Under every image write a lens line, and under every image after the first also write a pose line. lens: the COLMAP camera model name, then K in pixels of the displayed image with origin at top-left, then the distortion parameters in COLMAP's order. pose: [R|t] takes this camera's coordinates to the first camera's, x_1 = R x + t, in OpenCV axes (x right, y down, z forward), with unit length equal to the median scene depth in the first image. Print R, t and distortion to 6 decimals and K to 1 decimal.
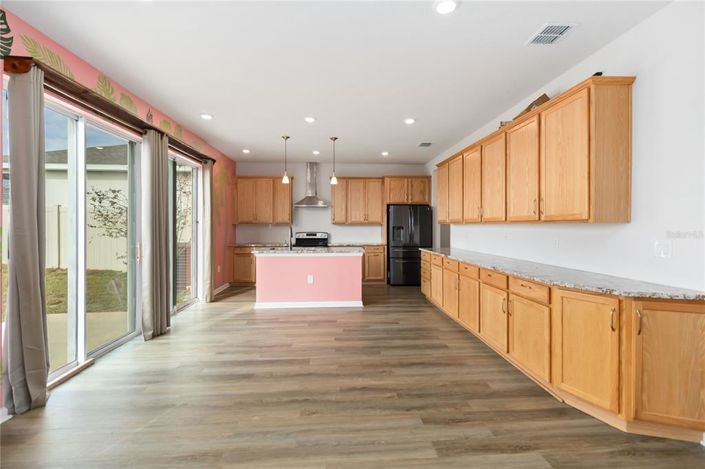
lens RADIAL K [[327.1, 0, 358.7], [0, 327.1, 229.7], [0, 0, 1]] dist [0.001142, 0.000895]
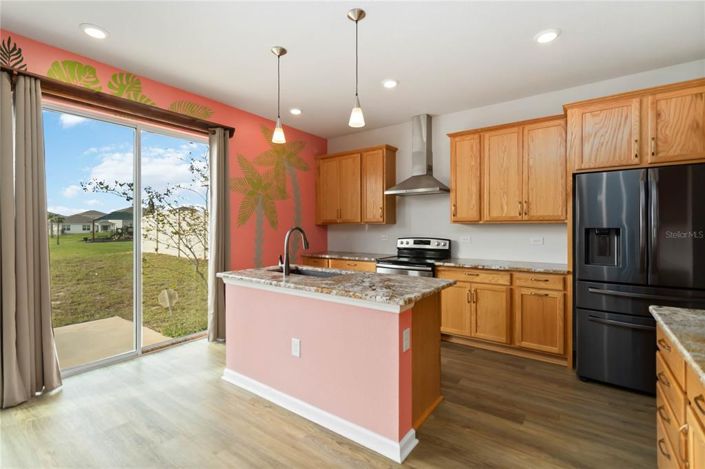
lens RADIAL K [[327.1, 0, 349.8], [0, 327.1, 230.1], [0, 0, 1]] dist [0.001142, 0.000895]
pose [[0.763289, 0.003505, -0.646048, 0.136140], [-0.007373, 0.999967, -0.003287, -0.003628], [0.646016, 0.007272, 0.763289, 0.498031]]
